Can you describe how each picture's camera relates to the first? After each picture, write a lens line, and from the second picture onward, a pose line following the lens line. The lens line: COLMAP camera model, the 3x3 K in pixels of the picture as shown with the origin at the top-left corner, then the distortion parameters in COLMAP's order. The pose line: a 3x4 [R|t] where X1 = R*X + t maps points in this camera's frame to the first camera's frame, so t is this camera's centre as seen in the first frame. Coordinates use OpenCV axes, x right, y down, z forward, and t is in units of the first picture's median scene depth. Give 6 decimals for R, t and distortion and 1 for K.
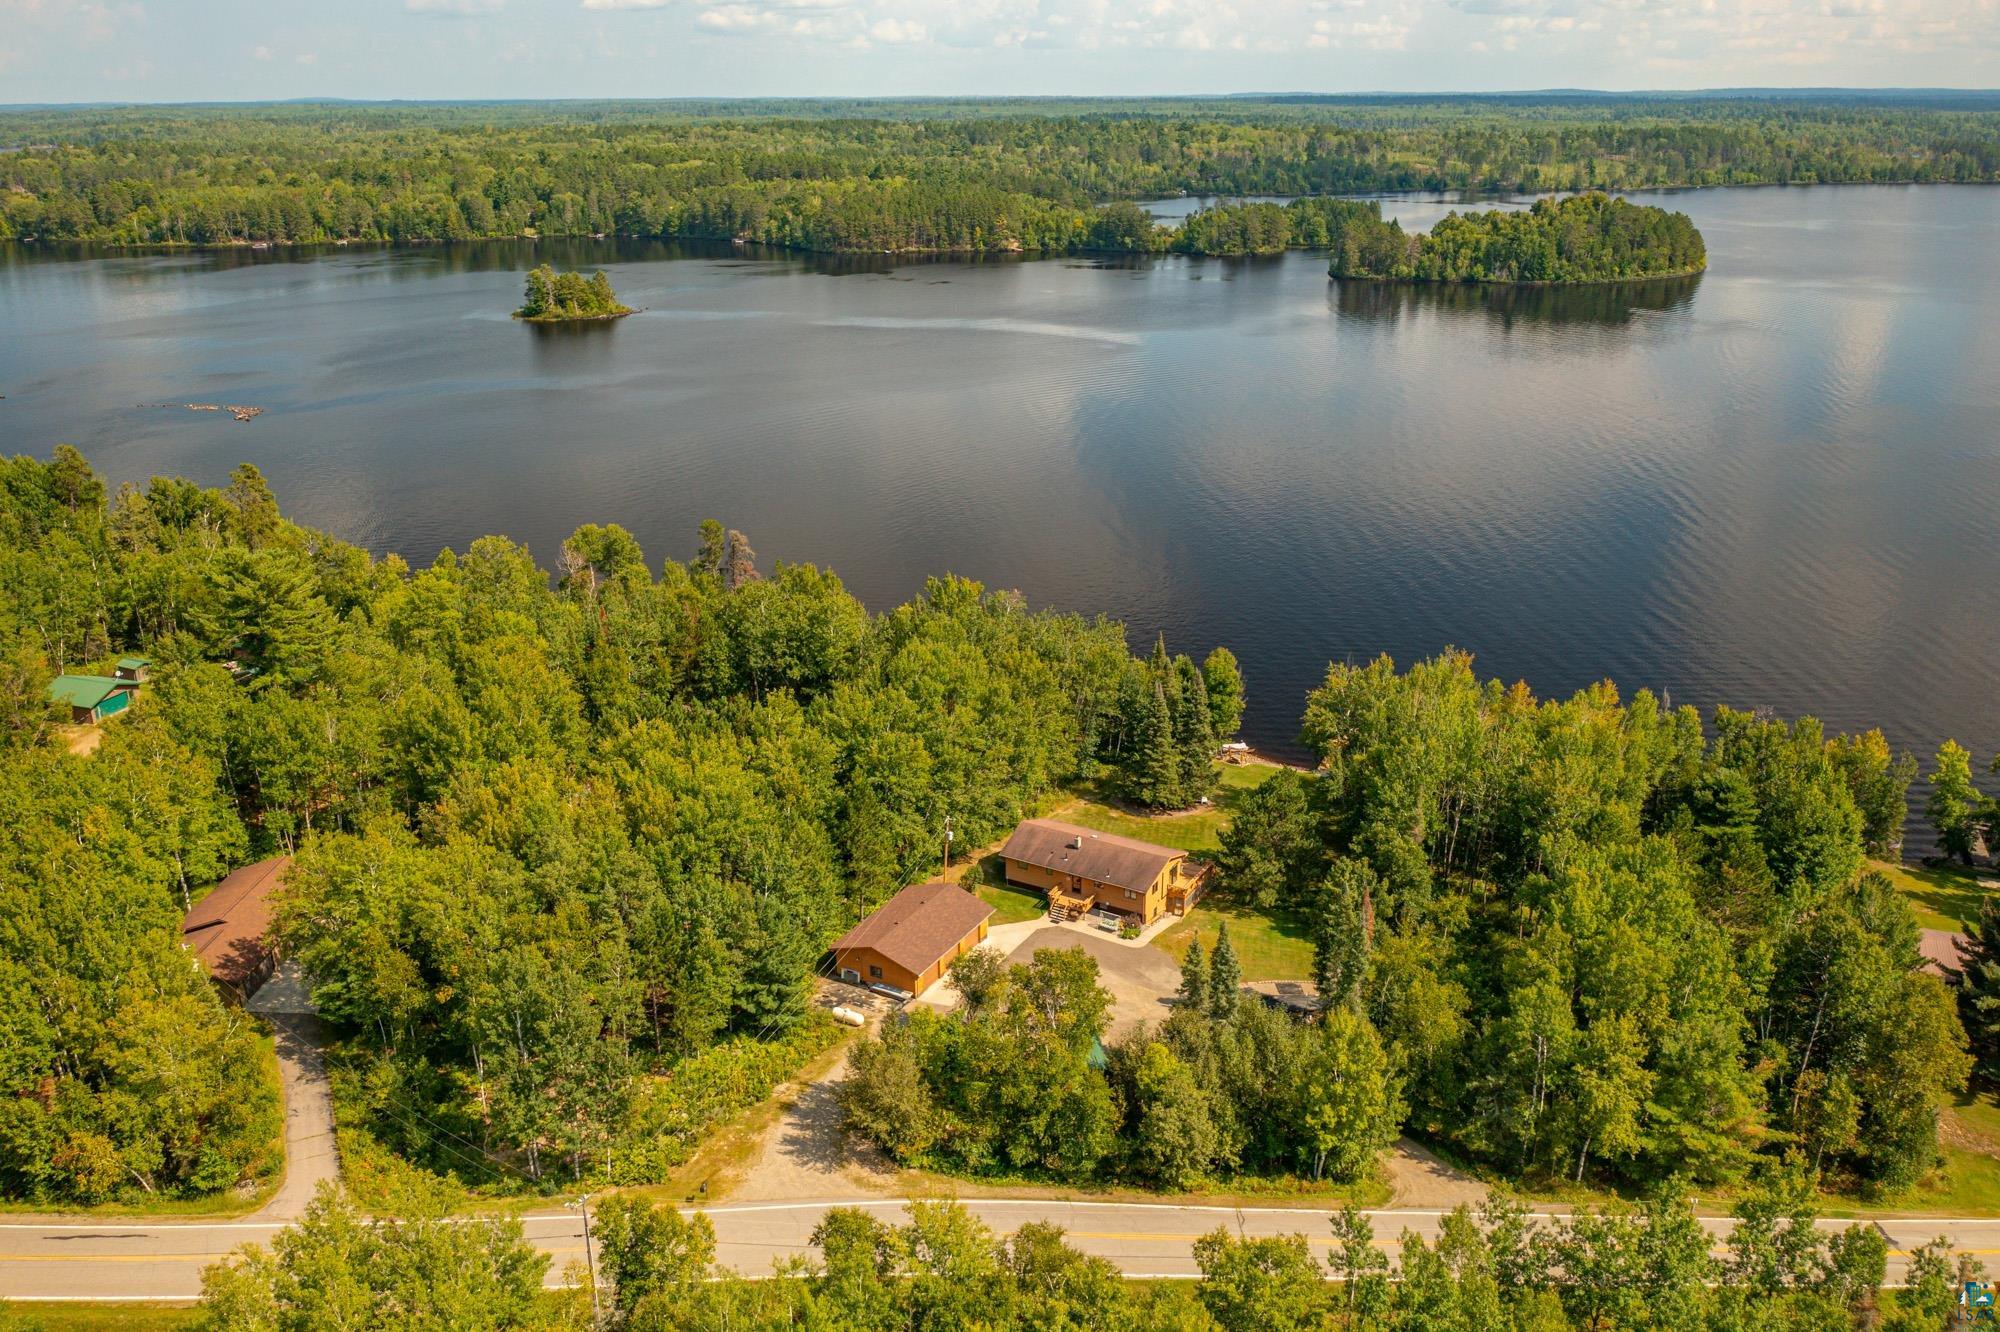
lens RADIAL K [[1602.0, 0, 1012.6], [0, 1602.0, 673.4], [0, 0, 1]] dist [-0.011718, 0.002533]
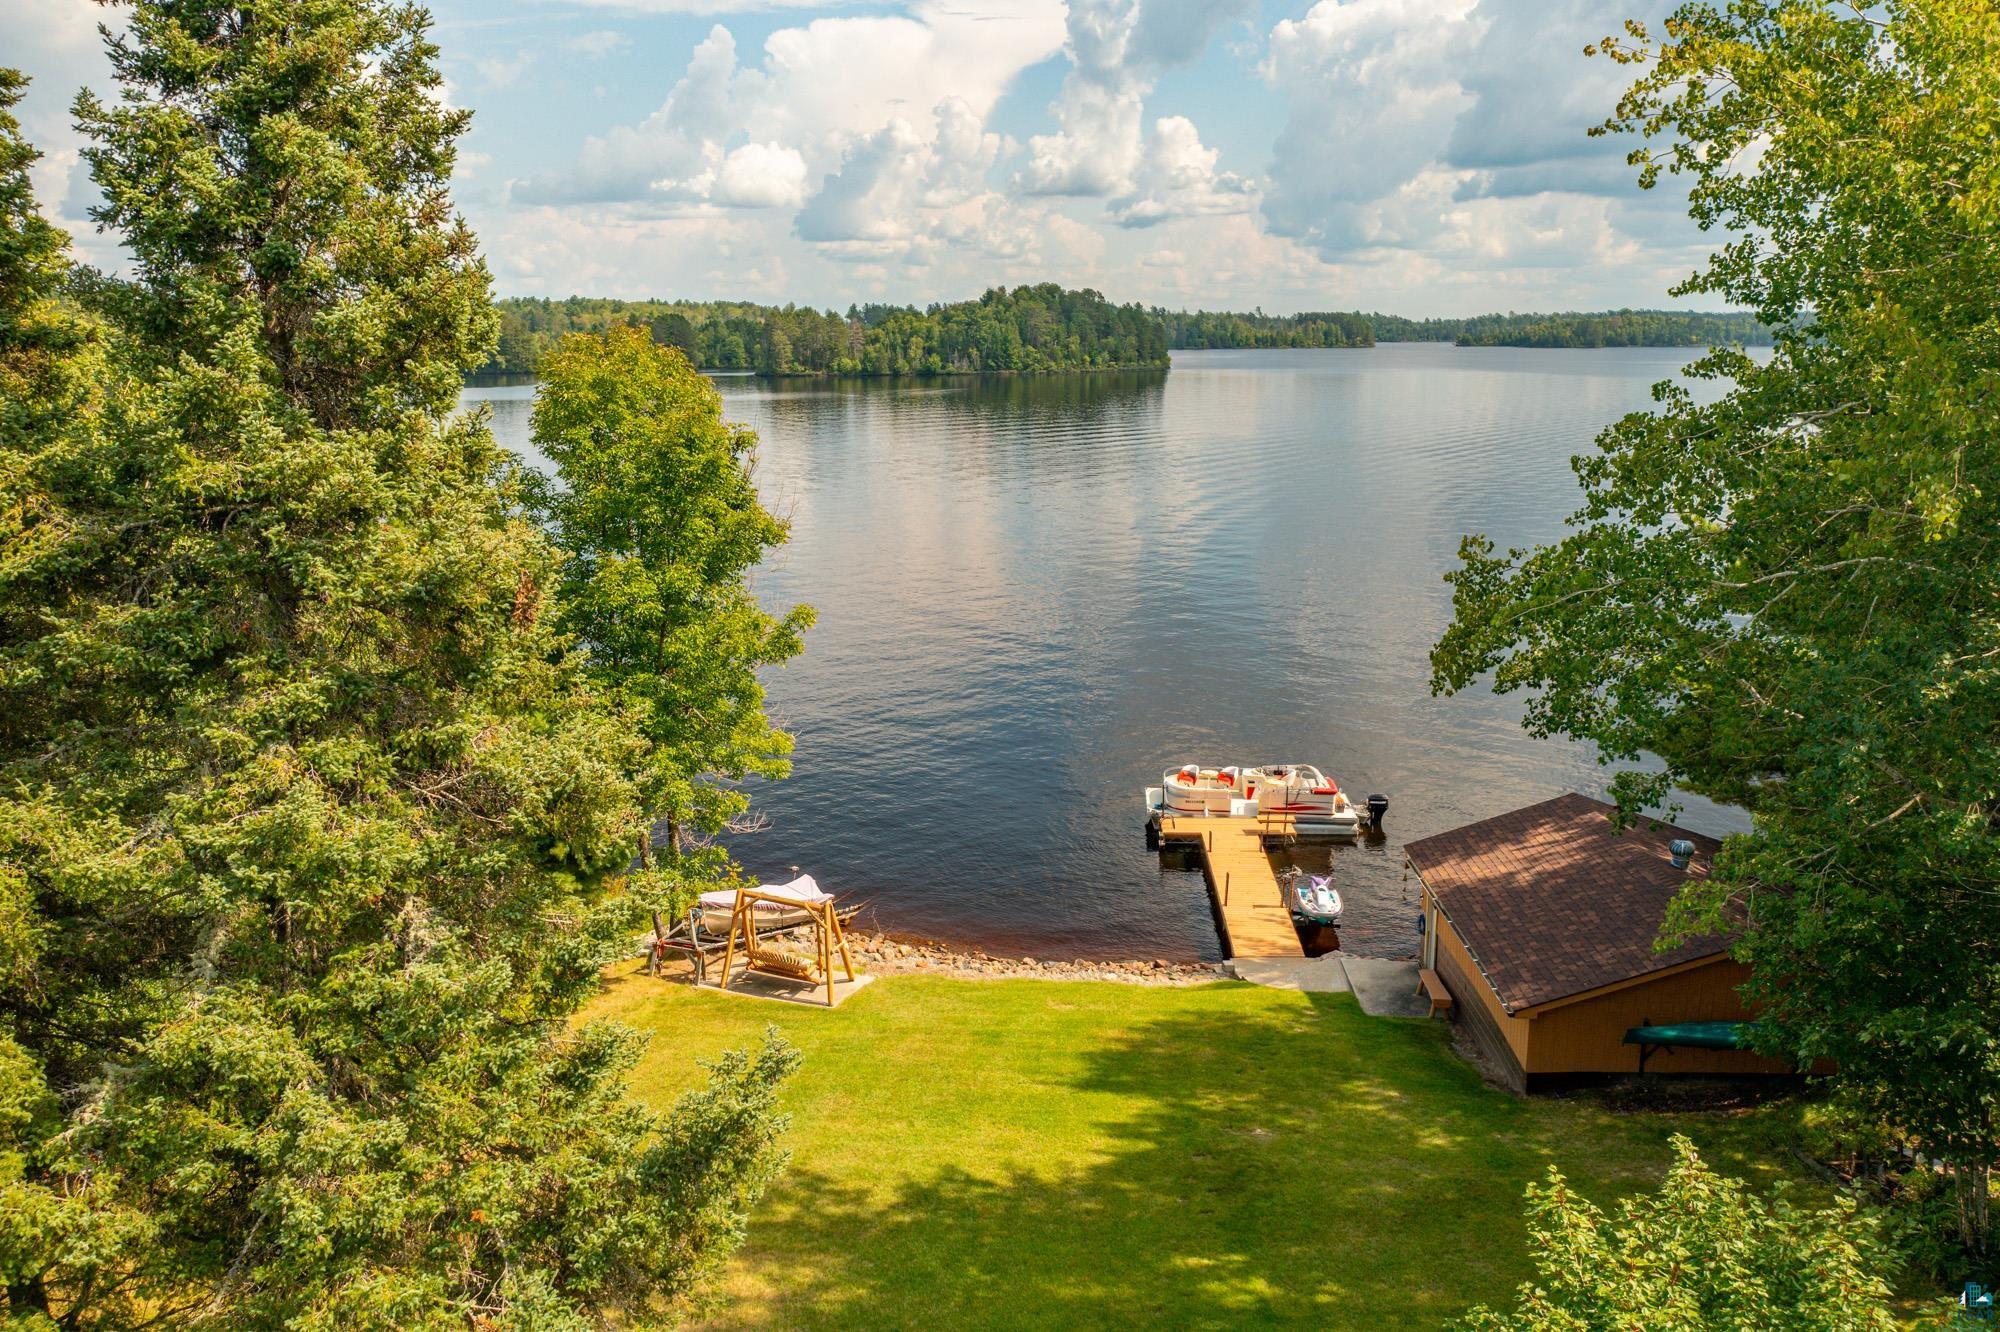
lens RADIAL K [[1602.0, 0, 1012.6], [0, 1602.0, 673.4], [0, 0, 1]] dist [-0.011718, 0.002533]
pose [[0.936096, -0.075512, 0.343544, 0.029781], [0.122975, 0.985308, -0.118512, 0.012941], [-0.329547, 0.153186, 0.931629, 0.232622]]
